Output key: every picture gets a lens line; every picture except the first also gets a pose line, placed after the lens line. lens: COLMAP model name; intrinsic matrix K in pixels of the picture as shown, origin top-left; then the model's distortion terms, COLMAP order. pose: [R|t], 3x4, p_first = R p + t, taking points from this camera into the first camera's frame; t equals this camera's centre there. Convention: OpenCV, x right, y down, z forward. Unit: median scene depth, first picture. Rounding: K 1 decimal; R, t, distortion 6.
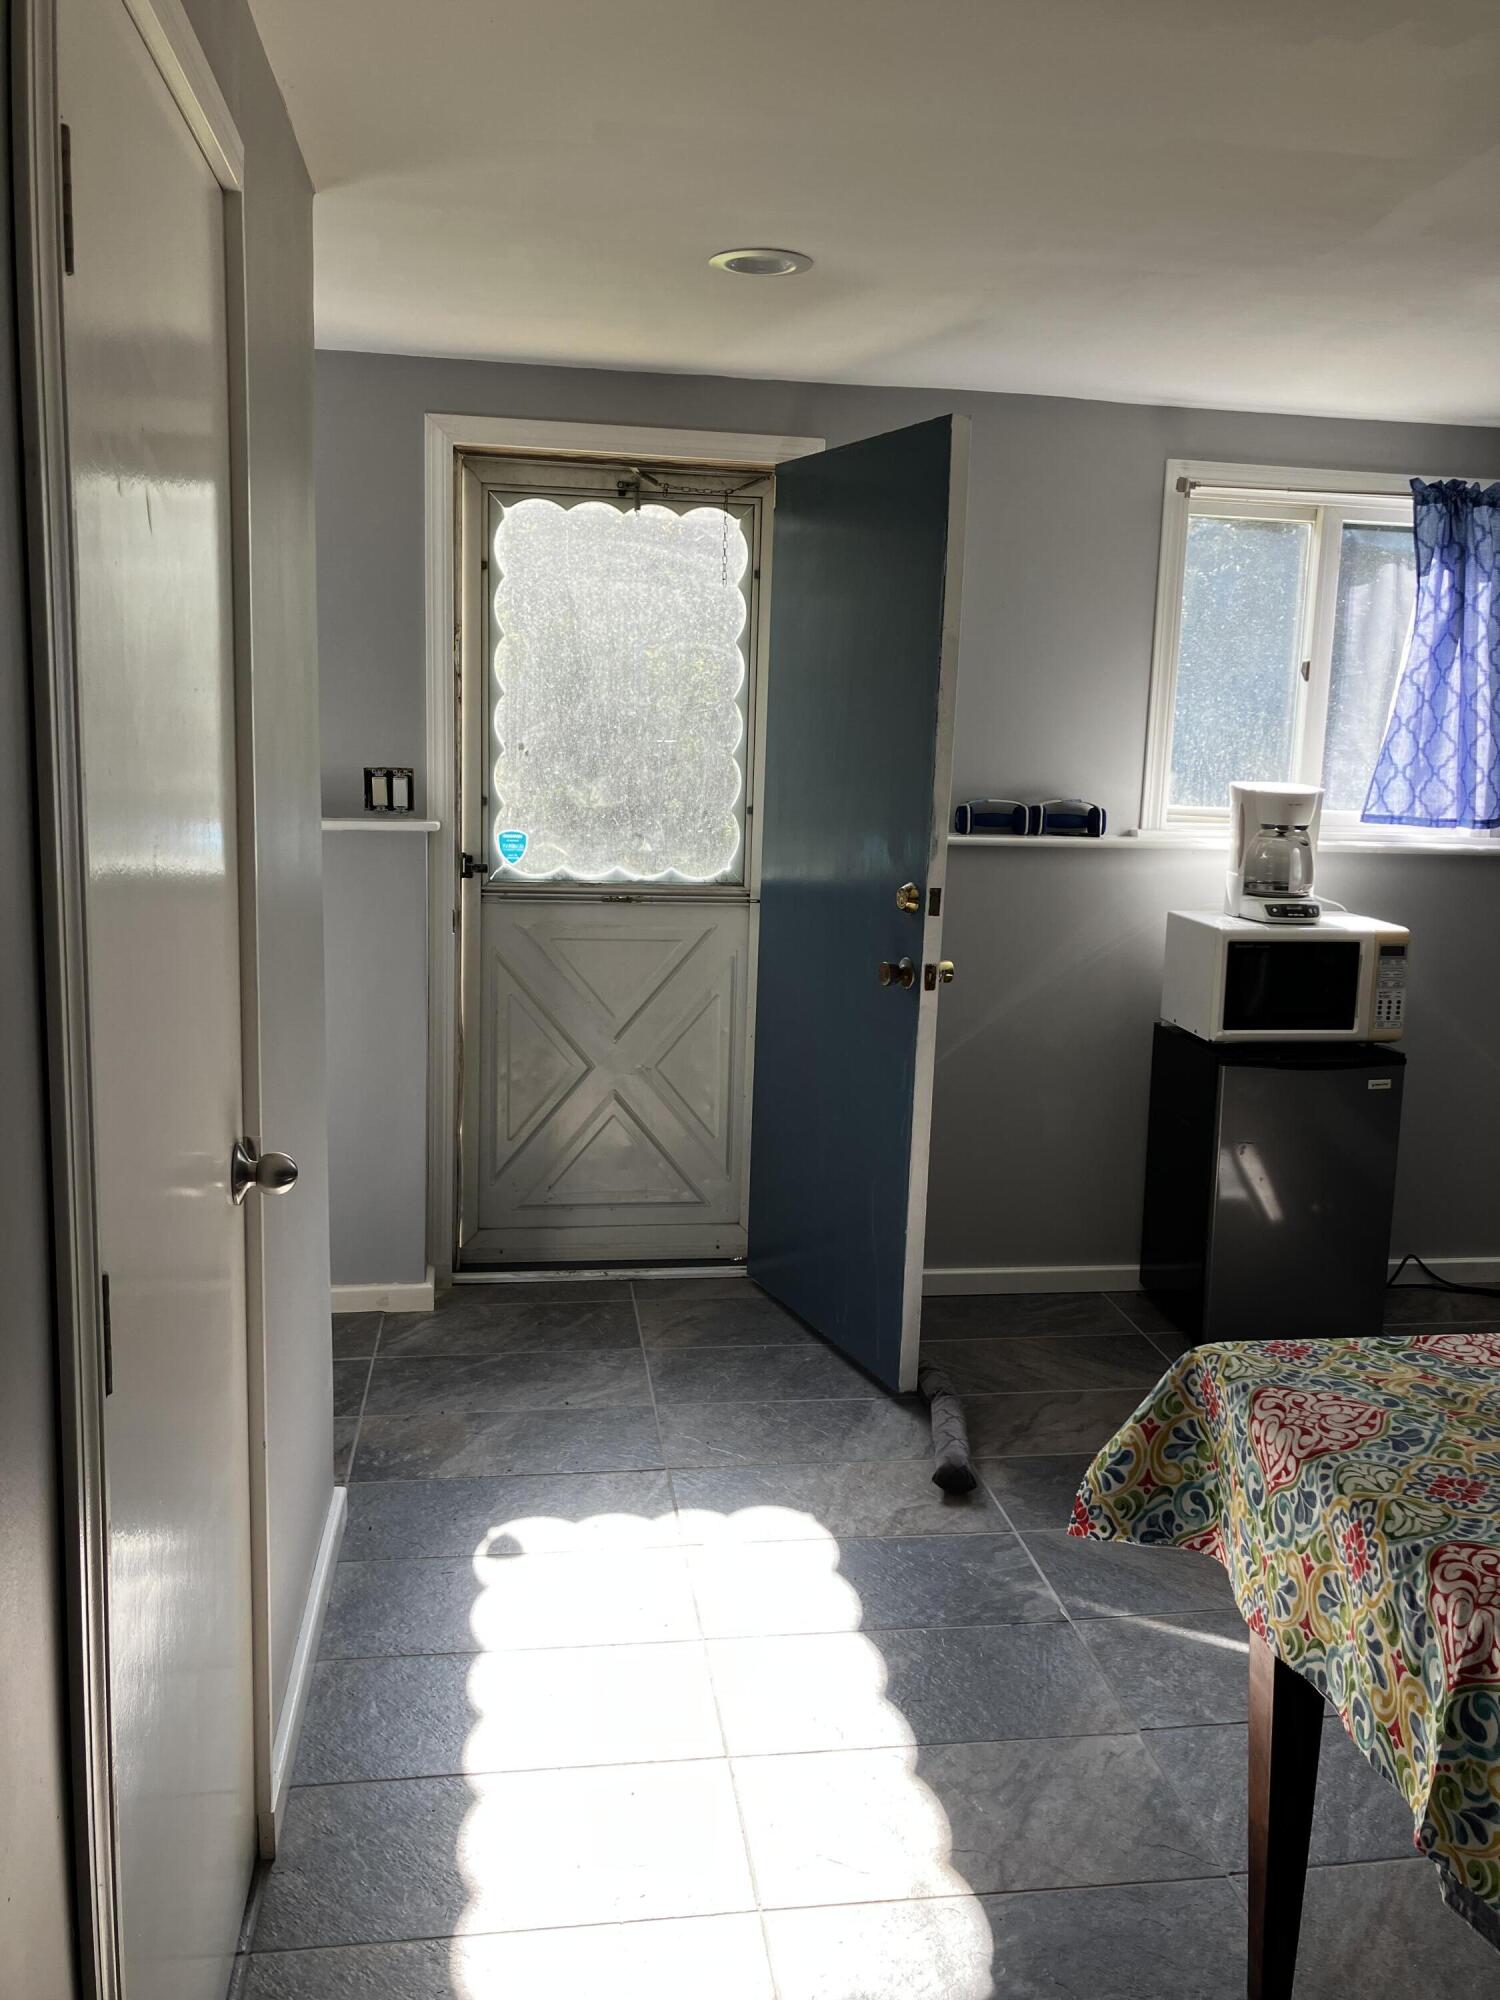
lens RADIAL K [[1635.8, 0, 756.7], [0, 1635.8, 996.2], [0, 0, 1]] dist [0.017982, -0.025950]
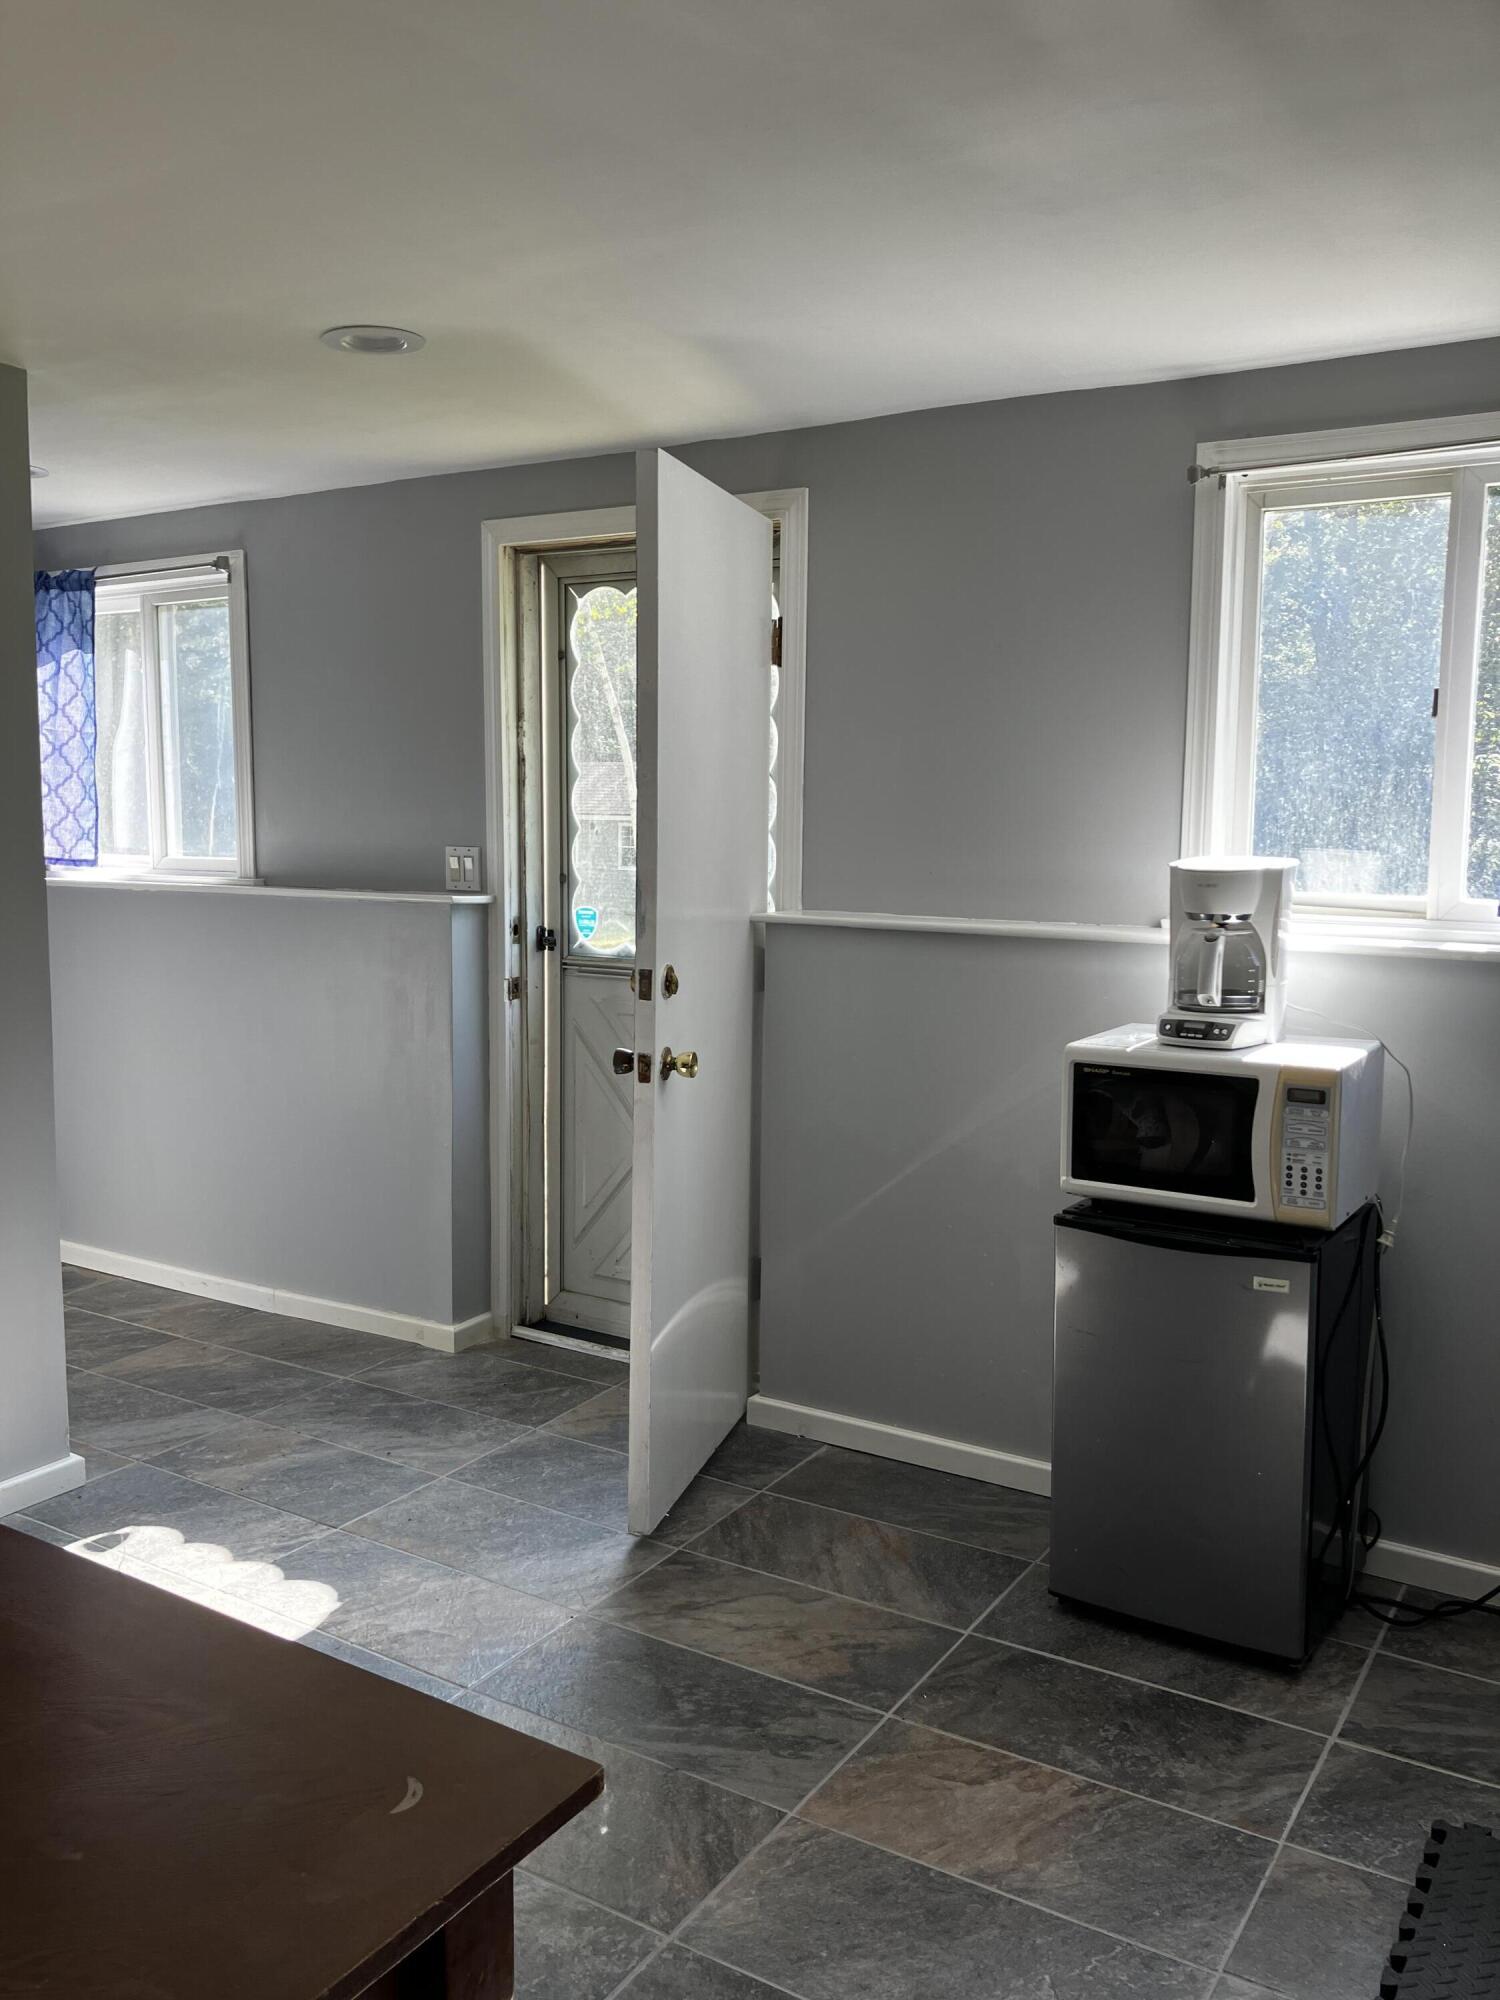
lens RADIAL K [[1635.8, 0, 750.2], [0, 1635.8, 1002.9], [0, 0, 1]] dist [0.017982, -0.025950]
pose [[0.753656, 0.054923, -0.654970, 0.626104], [-0.092160, 0.995488, -0.022569, -0.028000], [0.650776, 0.077372, 0.755318, 0.302813]]
